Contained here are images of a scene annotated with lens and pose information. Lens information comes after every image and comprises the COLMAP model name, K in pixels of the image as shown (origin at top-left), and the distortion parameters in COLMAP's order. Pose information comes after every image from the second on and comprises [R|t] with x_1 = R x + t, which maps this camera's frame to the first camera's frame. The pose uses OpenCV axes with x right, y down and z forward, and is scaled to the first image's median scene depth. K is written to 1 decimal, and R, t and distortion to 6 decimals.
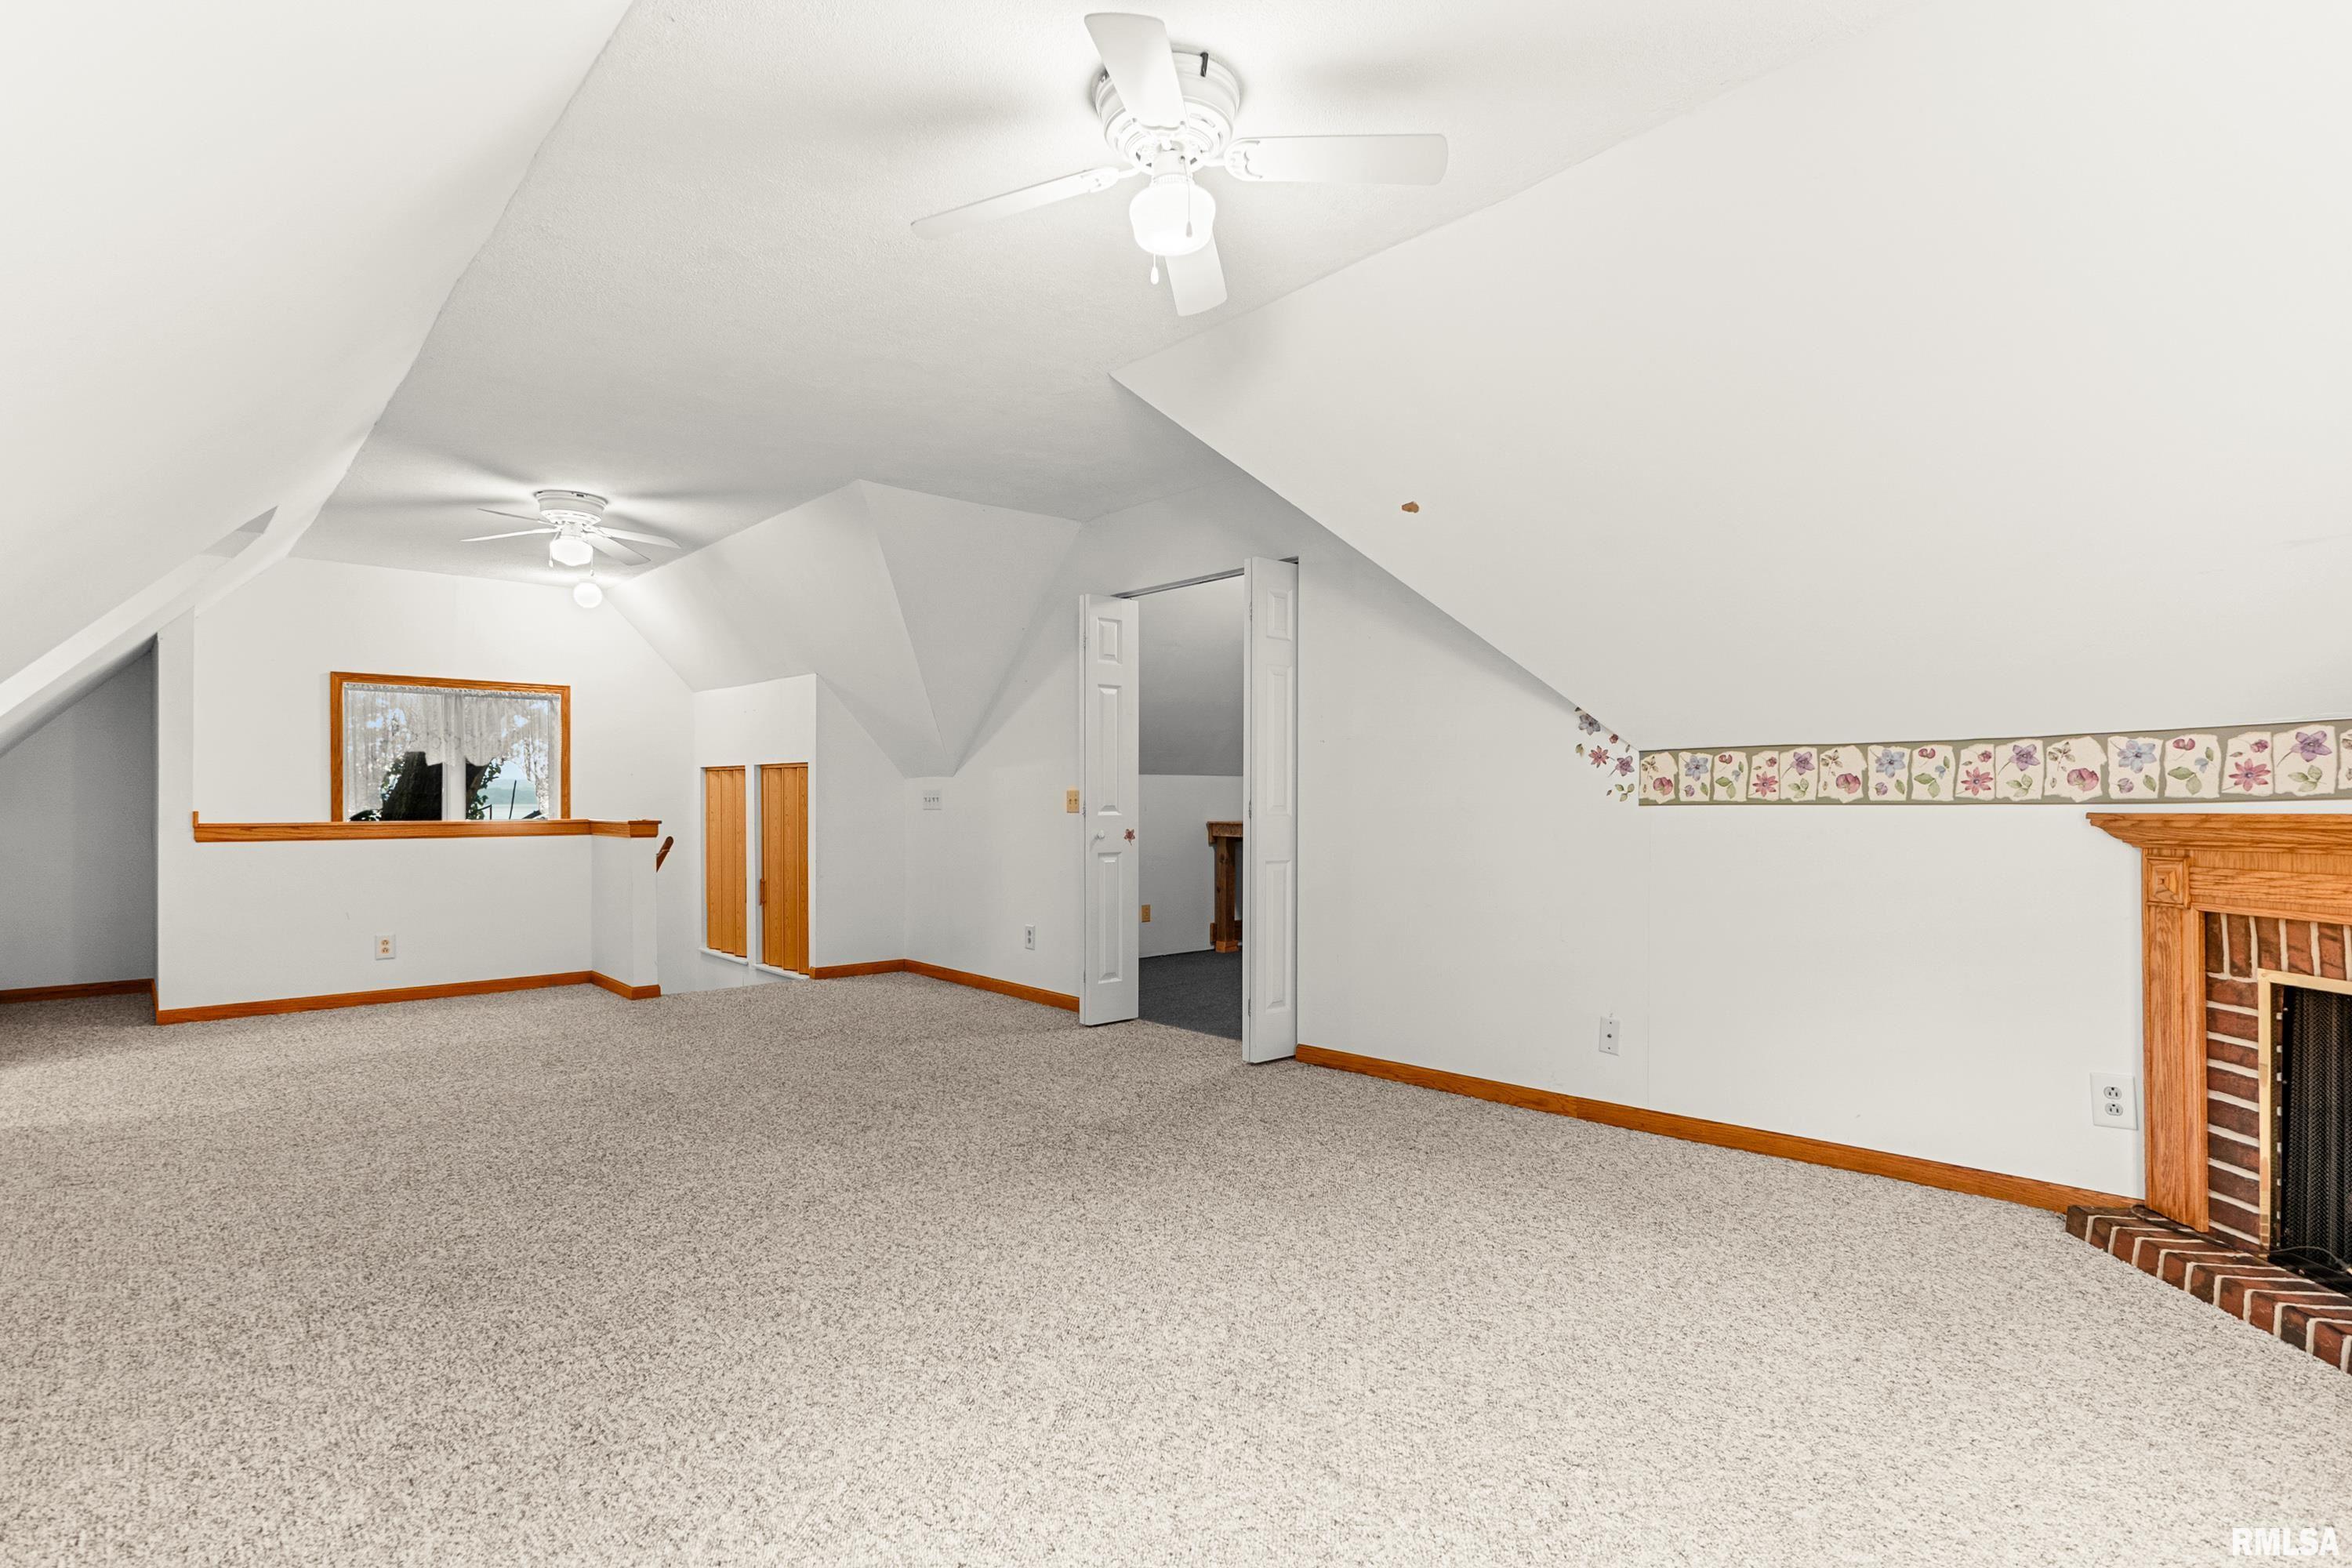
lens RADIAL K [[1169.2, 0, 1179.4], [0, 1169.2, 791.0], [0, 0, 1]] dist [-0.002173, 0.000345]
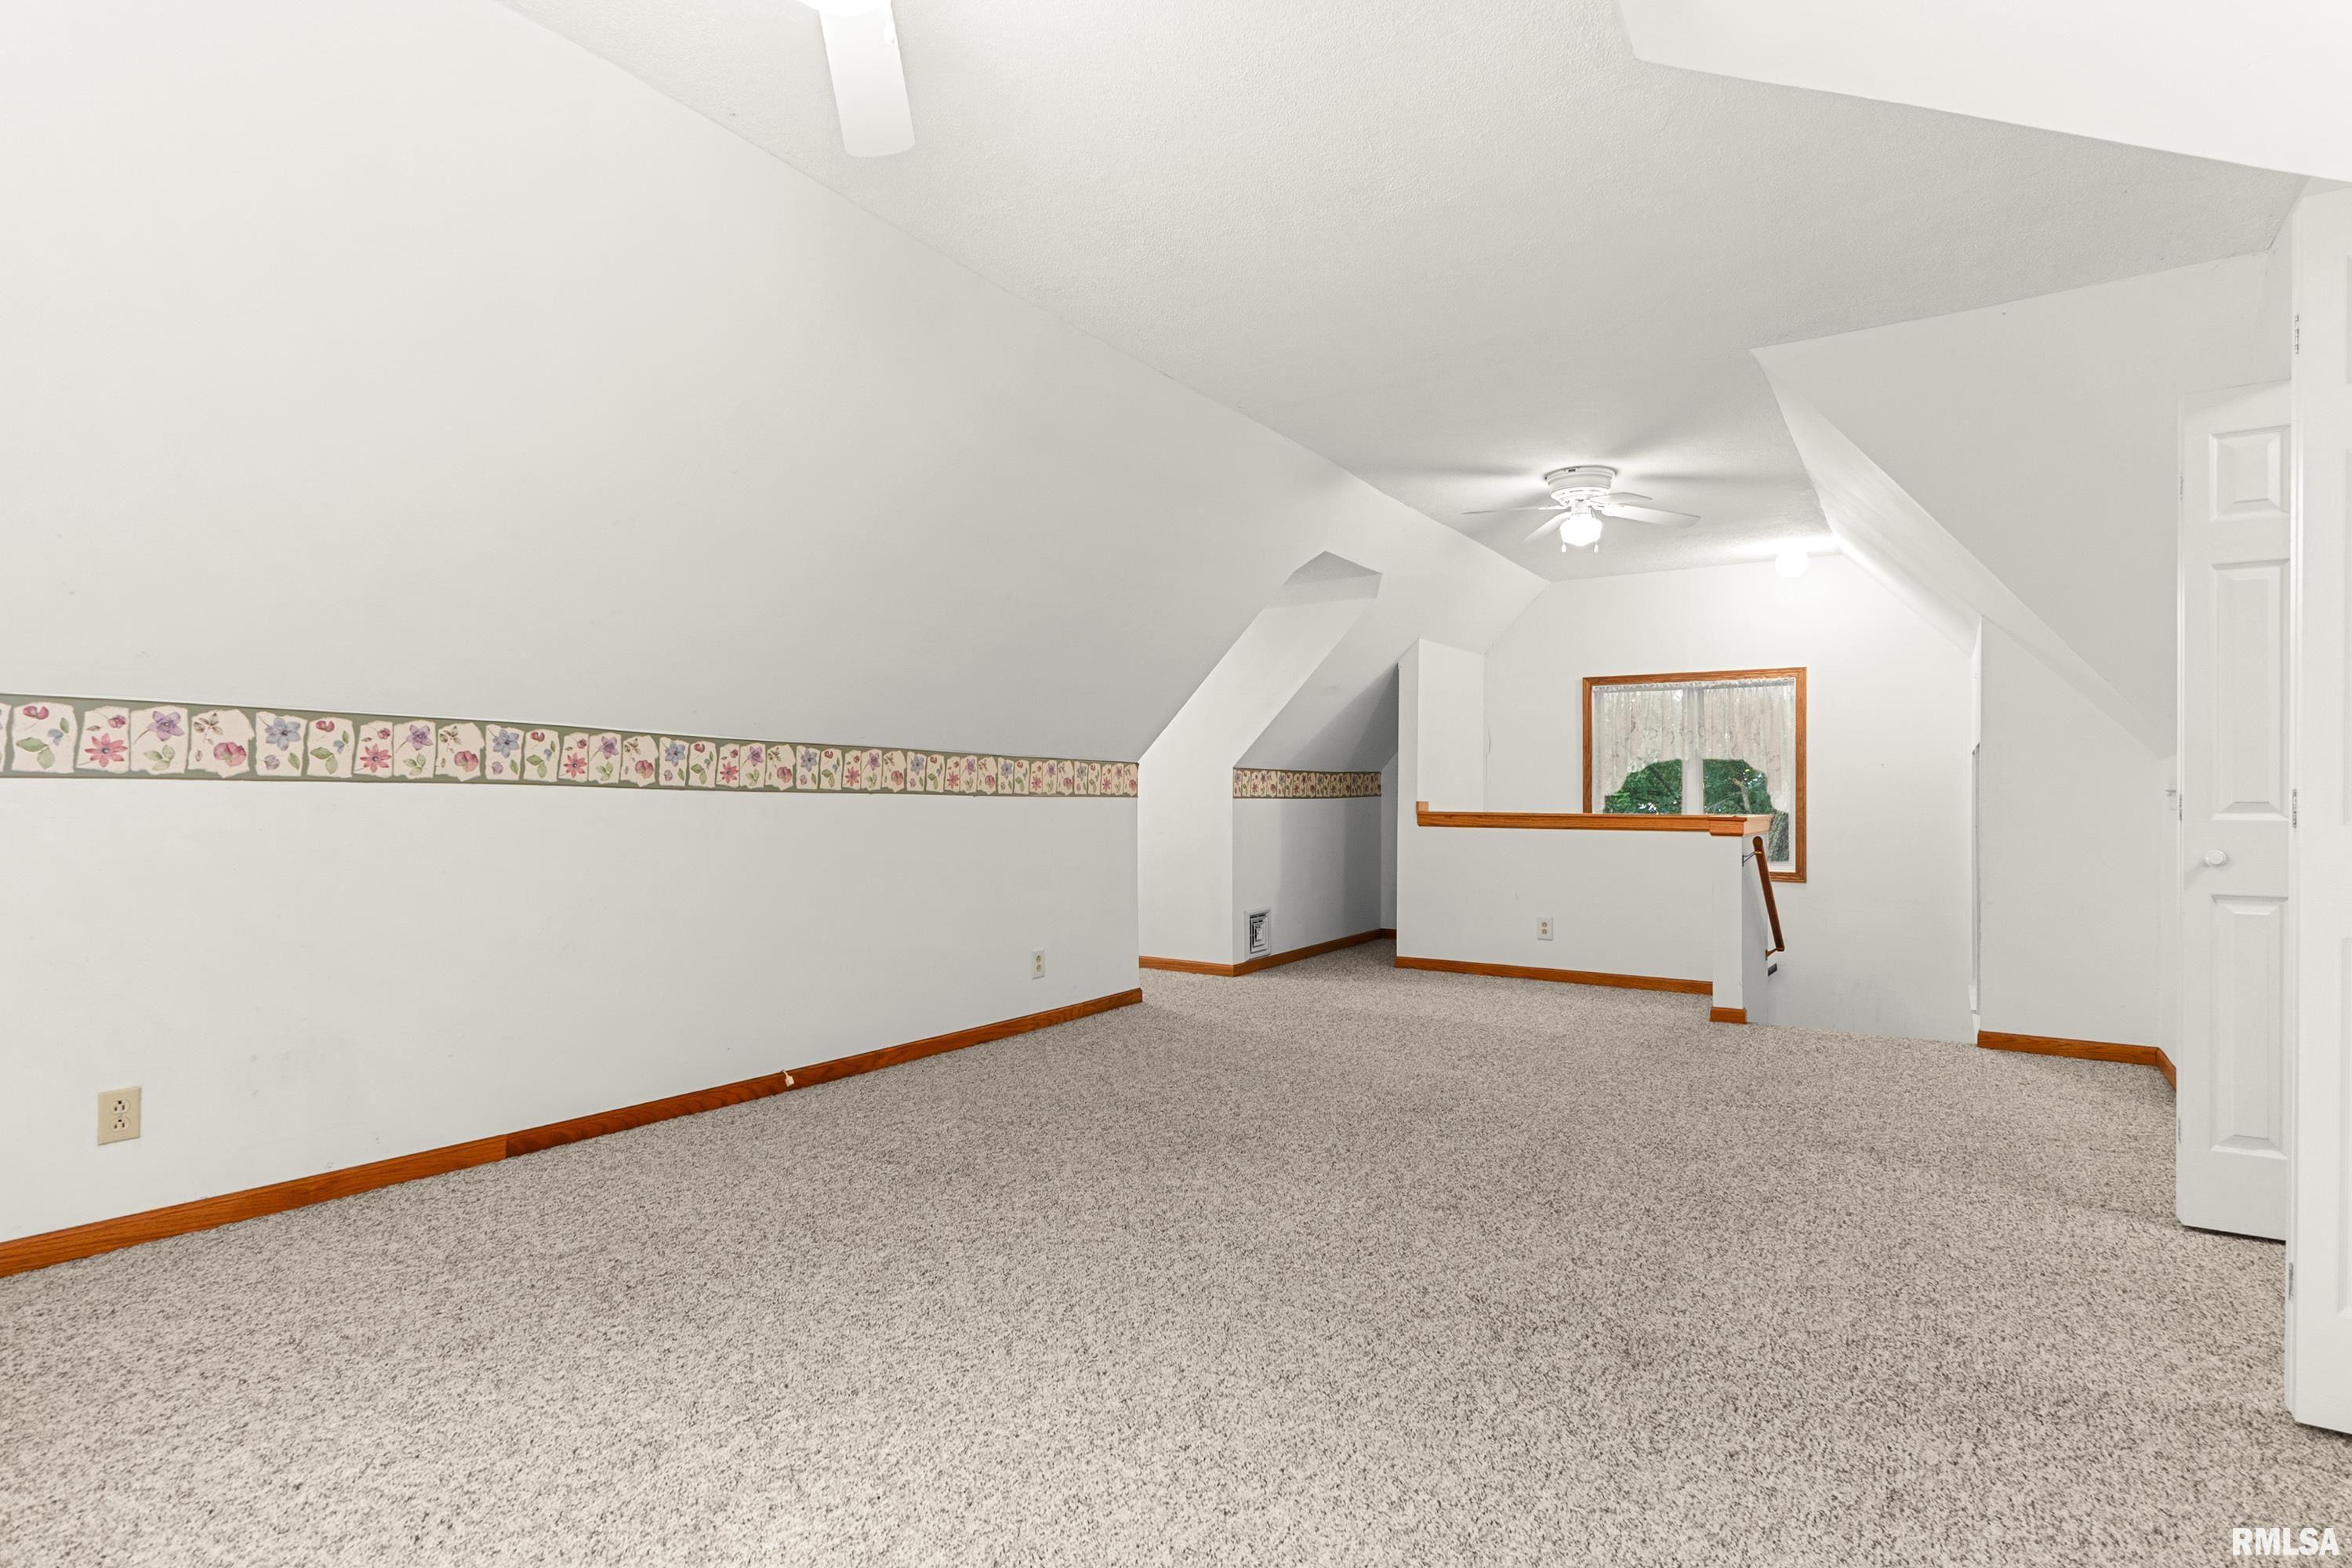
lens RADIAL K [[1169.2, 0, 1178.3], [0, 1169.2, 784.7], [0, 0, 1]] dist [-0.002173, 0.000345]
pose [[0.263691, -0.005673, -0.964591, 0.295461], [0.000410, 0.999983, -0.005769, 0.006634], [0.964607, 0.001125, 0.263689, 0.414894]]
